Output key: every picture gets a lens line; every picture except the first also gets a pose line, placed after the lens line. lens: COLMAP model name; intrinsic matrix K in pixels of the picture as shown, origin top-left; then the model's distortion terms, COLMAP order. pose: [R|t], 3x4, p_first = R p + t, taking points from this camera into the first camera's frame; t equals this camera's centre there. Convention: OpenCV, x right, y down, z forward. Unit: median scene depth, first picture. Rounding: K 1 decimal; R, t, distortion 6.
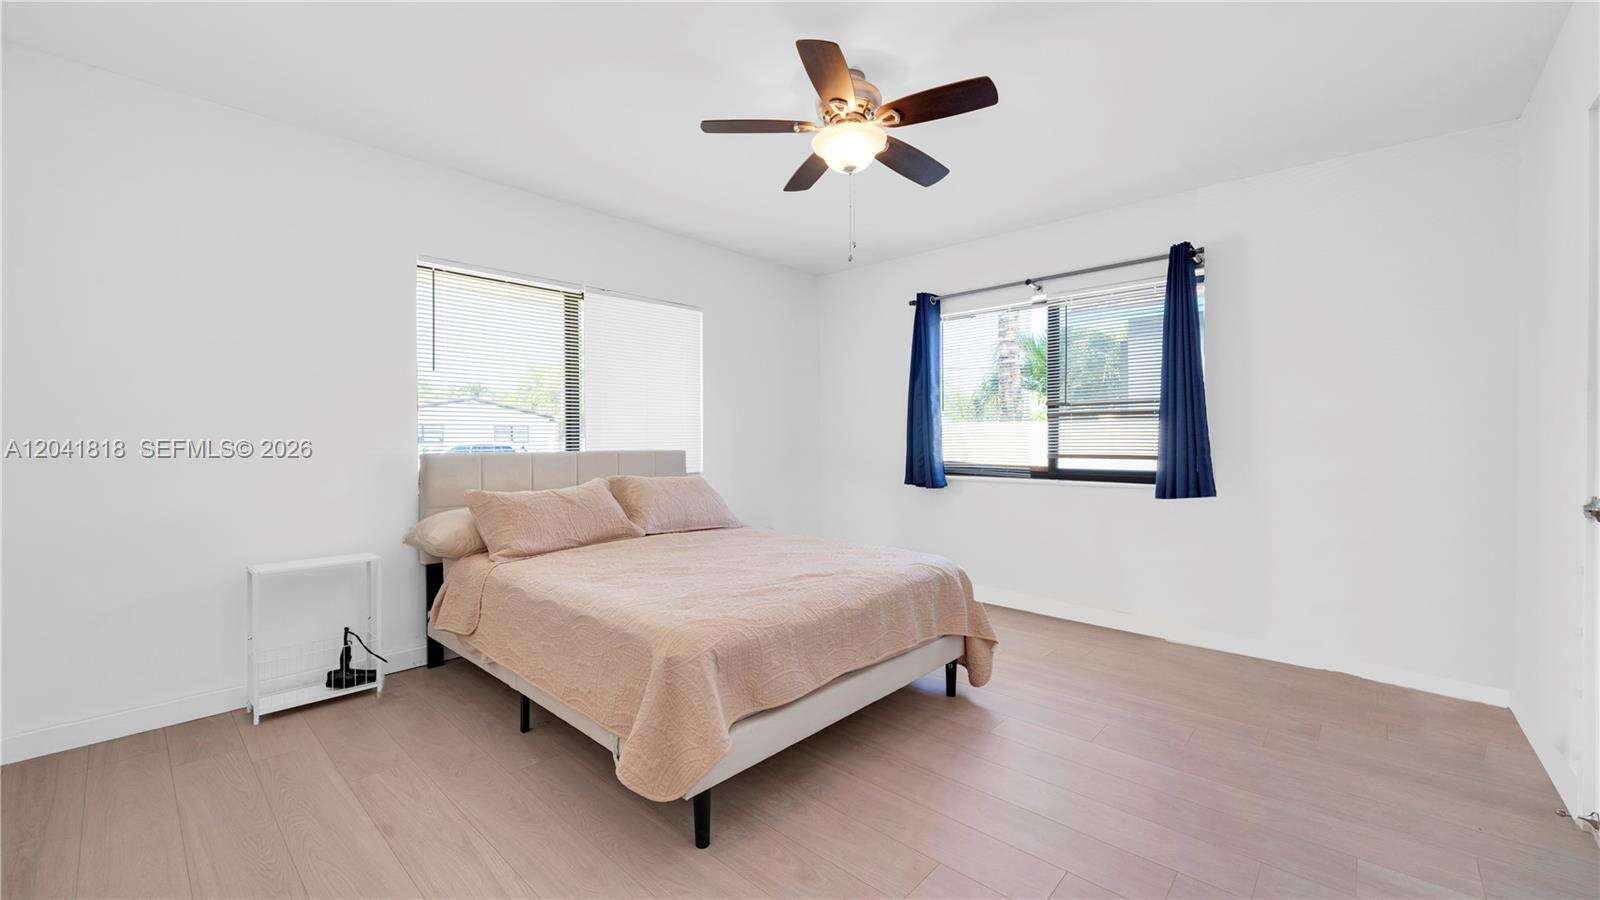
lens RADIAL K [[633.8, 0, 795.8], [0, 633.8, 443.3], [0, 0, 1]] dist [-0.000771, -0.000108]
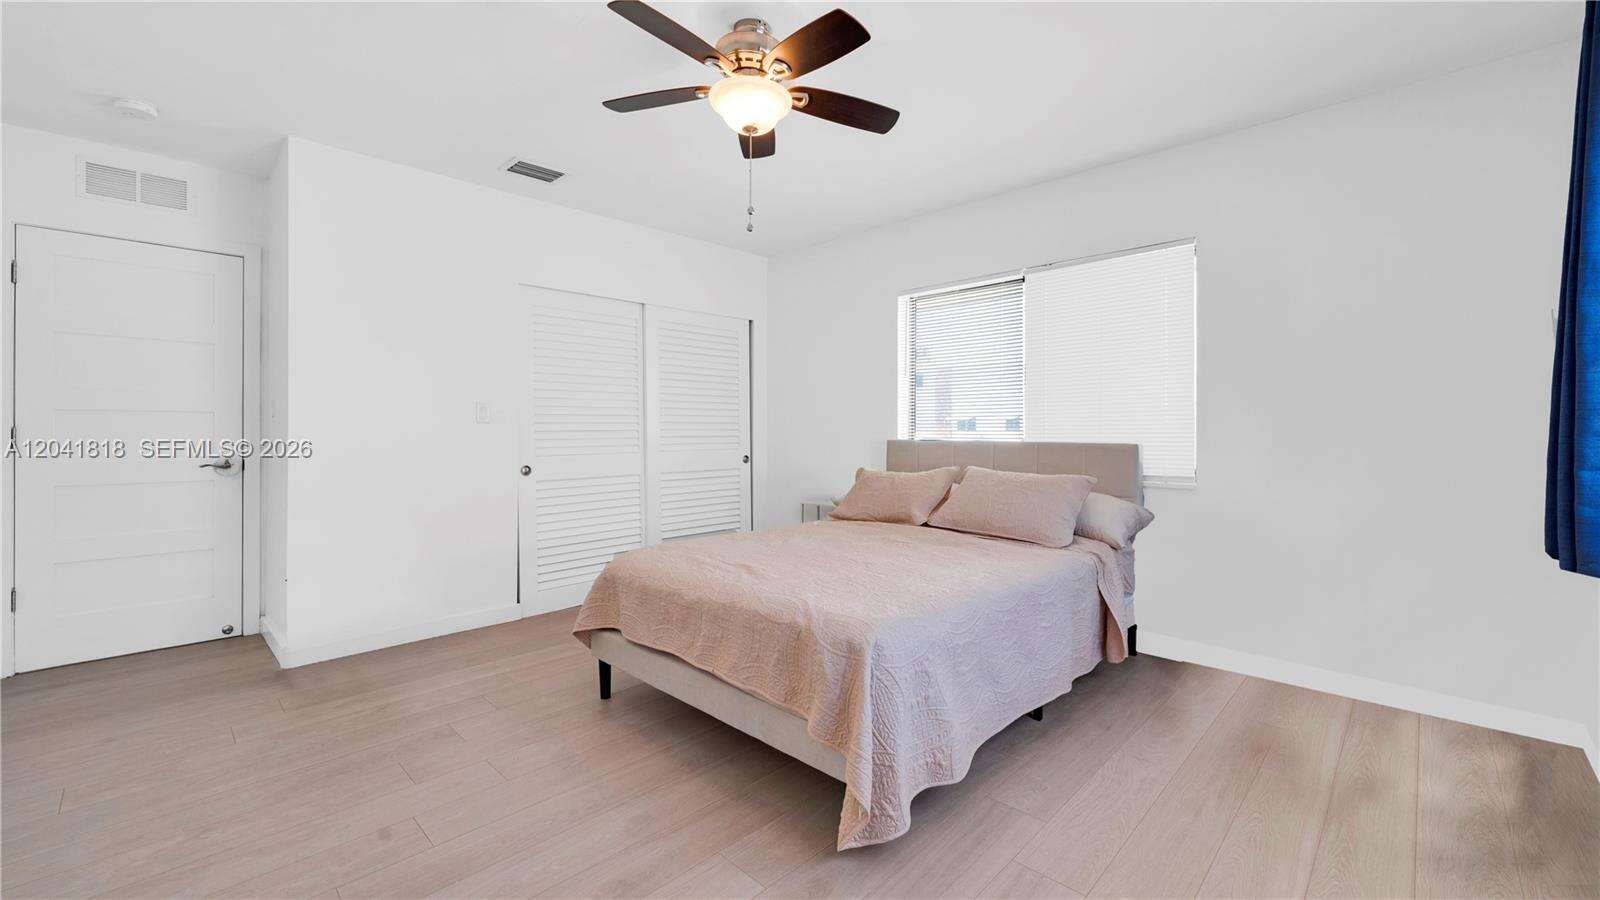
lens RADIAL K [[637.3, 0, 805.7], [0, 637.3, 422.9], [0, 0, 1]] dist [0.000144, -0.000007]
pose [[-0.006428, -0.006114, -0.999961, 0.875562], [-0.008931, 0.999942, -0.006057, -0.008455], [0.999939, 0.008892, -0.006482, 0.959104]]
